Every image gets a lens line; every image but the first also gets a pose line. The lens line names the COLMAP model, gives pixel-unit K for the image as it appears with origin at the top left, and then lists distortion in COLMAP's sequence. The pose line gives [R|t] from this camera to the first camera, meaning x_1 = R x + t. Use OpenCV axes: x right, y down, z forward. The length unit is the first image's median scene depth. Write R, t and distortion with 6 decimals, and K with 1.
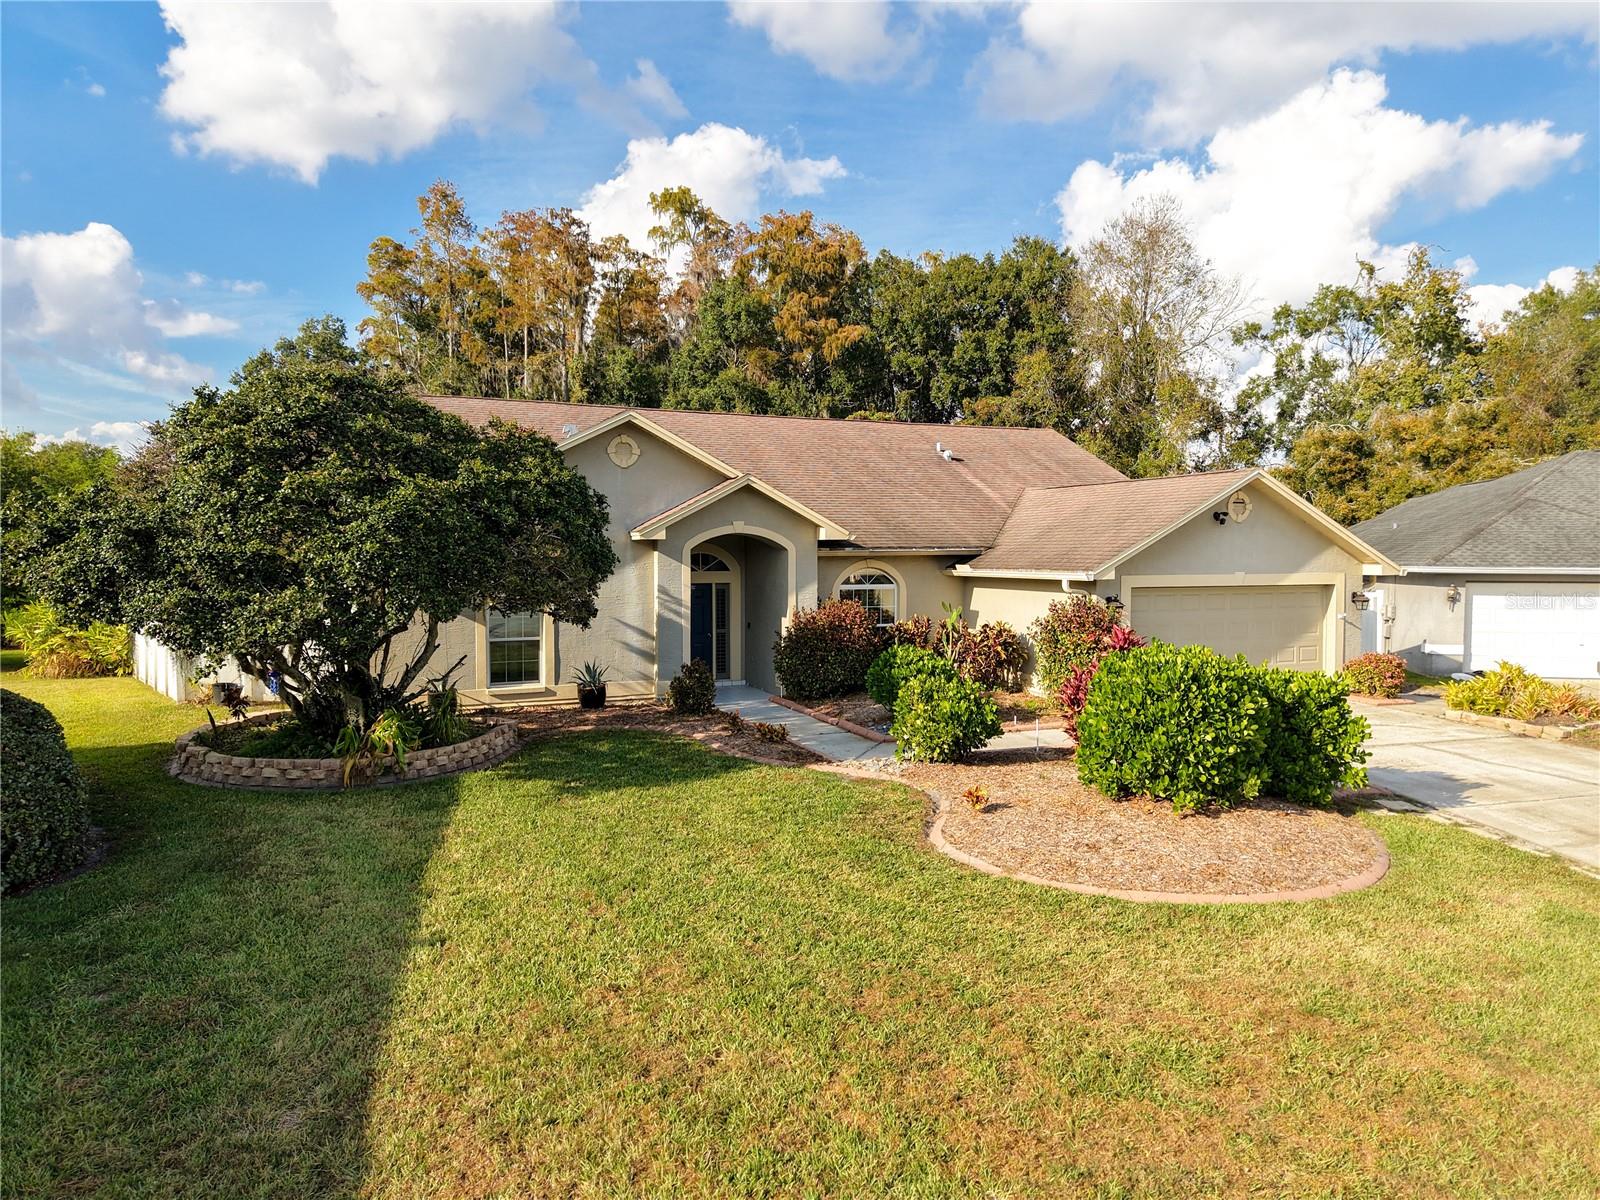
lens RADIAL K [[1070.9, 0, 800.3], [0, 1070.9, 593.3], [0, 0, 1]] dist [0.023320, -0.020629]
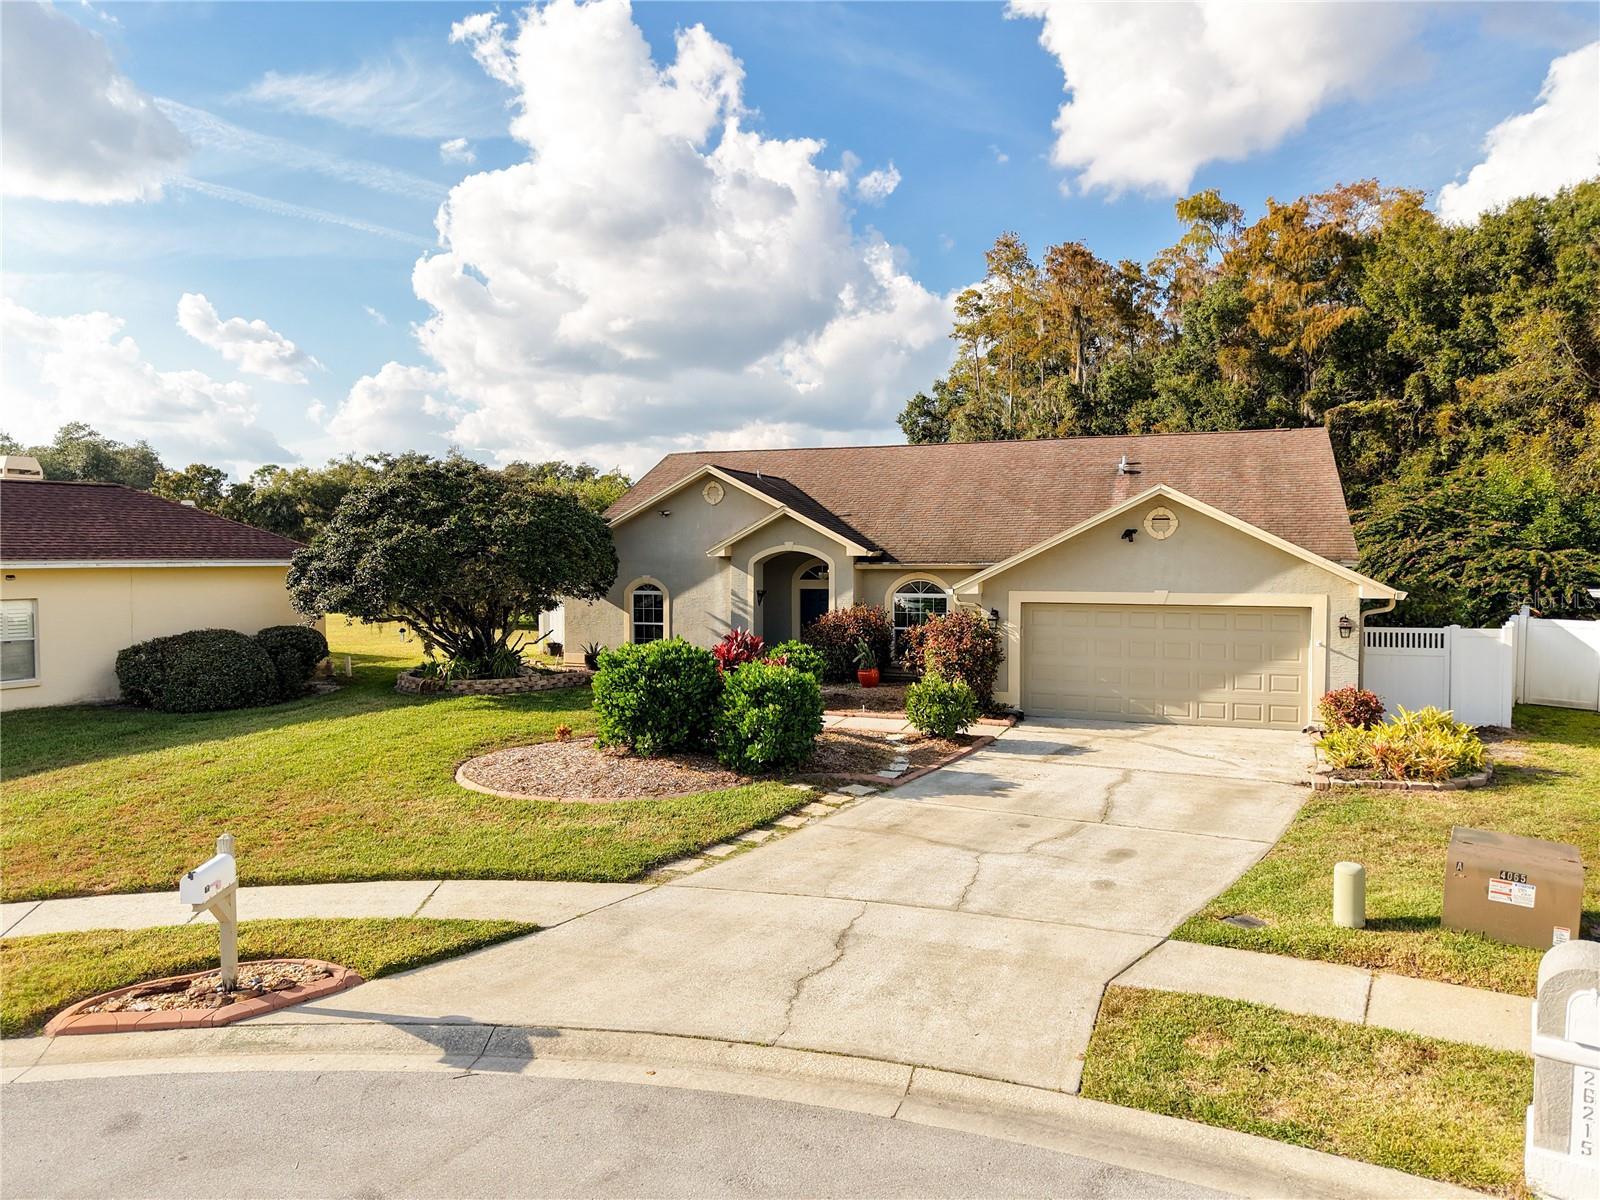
lens RADIAL K [[1070.9, 0, 801.1], [0, 1070.9, 614.3], [0, 0, 1]] dist [0.023320, -0.020629]
pose [[0.723540, 0.039385, -0.689158, 0.426513], [-0.026889, 0.999221, 0.028874, -0.008824], [0.689758, -0.002361, 0.724036, 0.036758]]
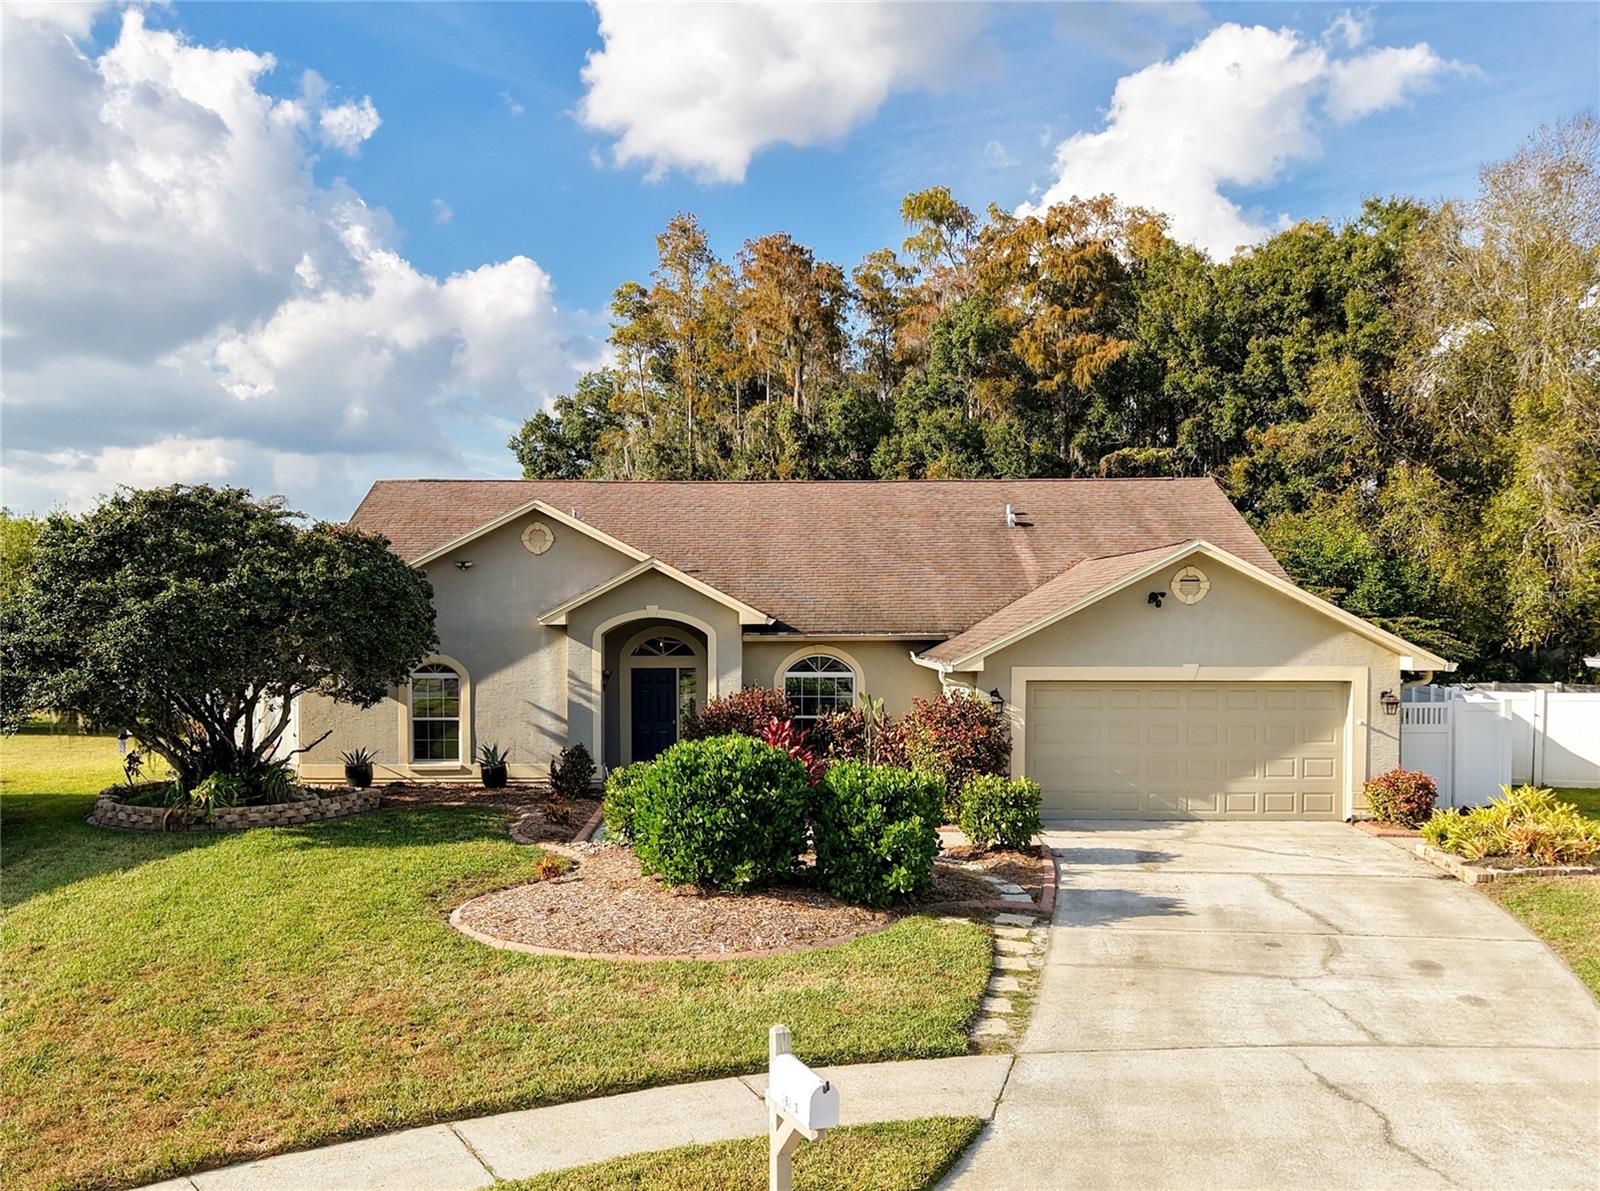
lens RADIAL K [[1399.7, 0, 737.8], [0, 1399.7, 683.2], [0, 0, 1]] dist [0.035558, -0.041195]
pose [[0.911813, 0.018042, -0.410209, 0.270651], [-0.015901, 0.999836, 0.008632, -0.004457], [0.410297, -0.001348, 0.911951, -0.065872]]
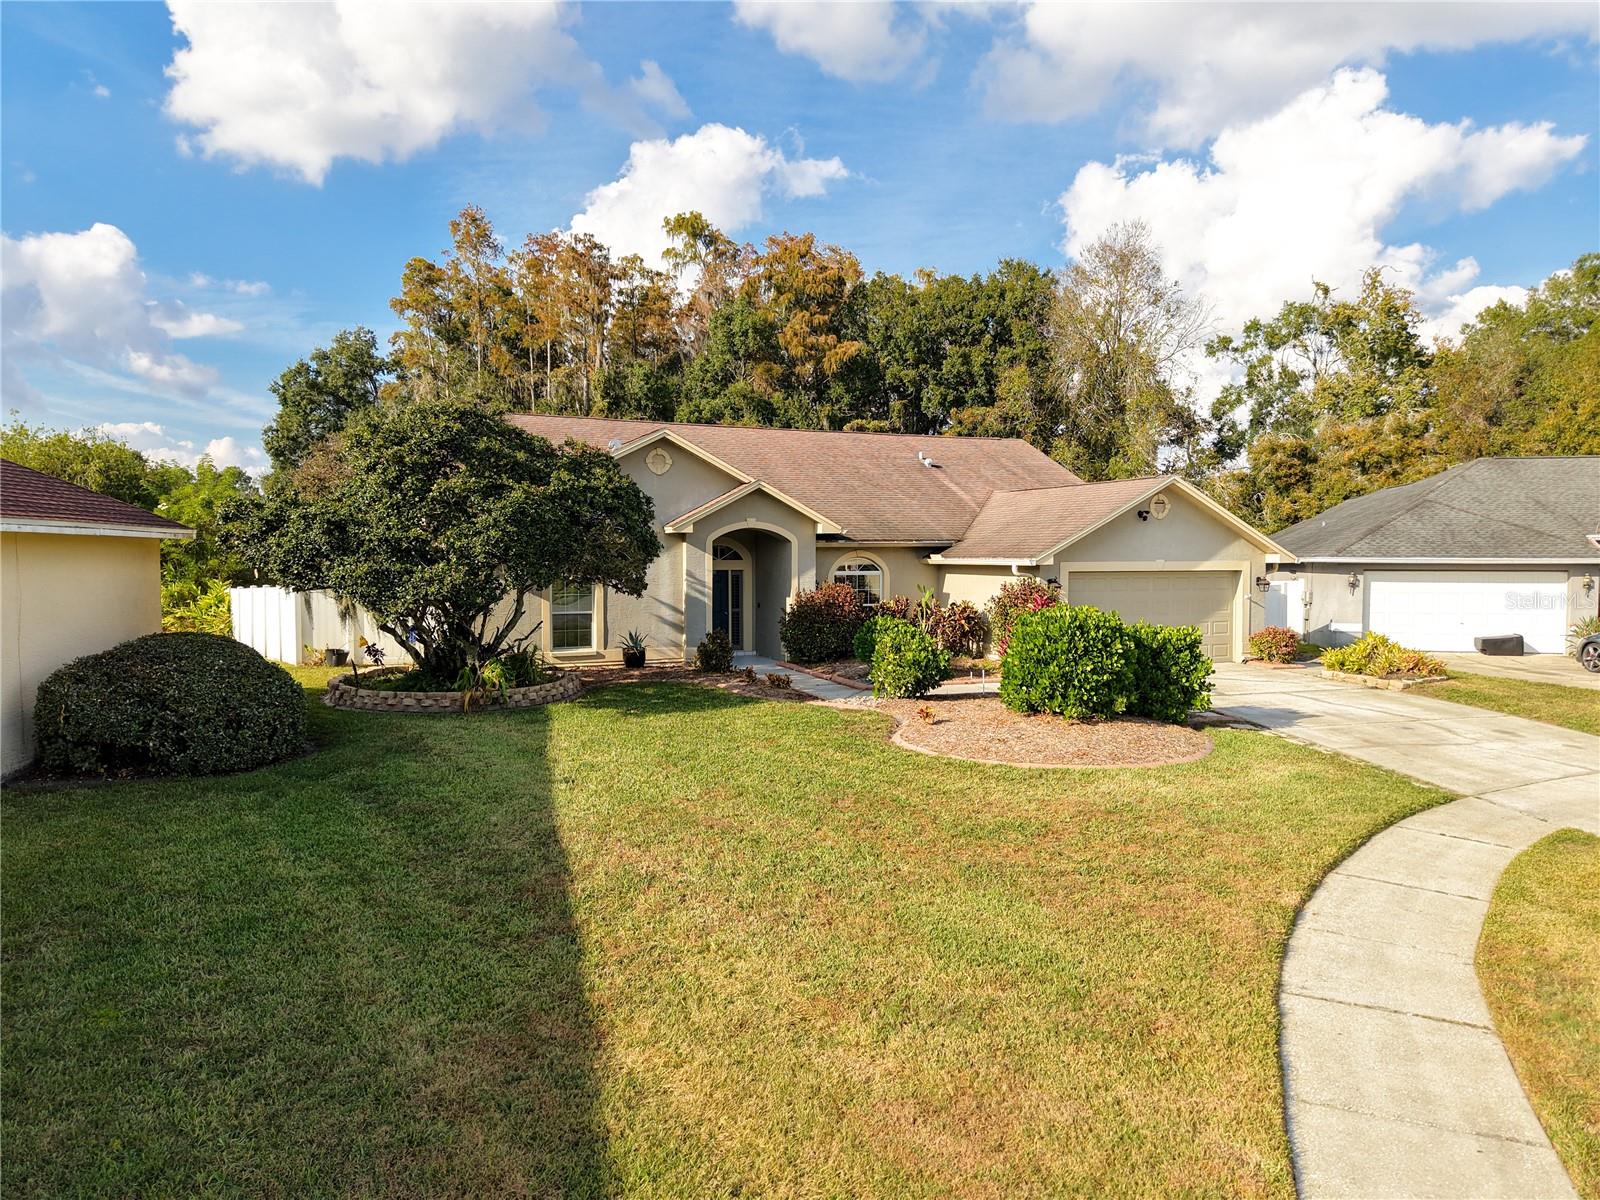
lens RADIAL K [[1070.9, 0, 800.8], [0, 1070.9, 599.1], [0, 0, 1]] dist [0.023320, -0.020629]
pose [[0.999997, 0.000741, -0.002399, 0.000987], [-0.000731, 0.999990, 0.004309, 0.010141], [0.002403, -0.004308, 0.999988, -0.114018]]
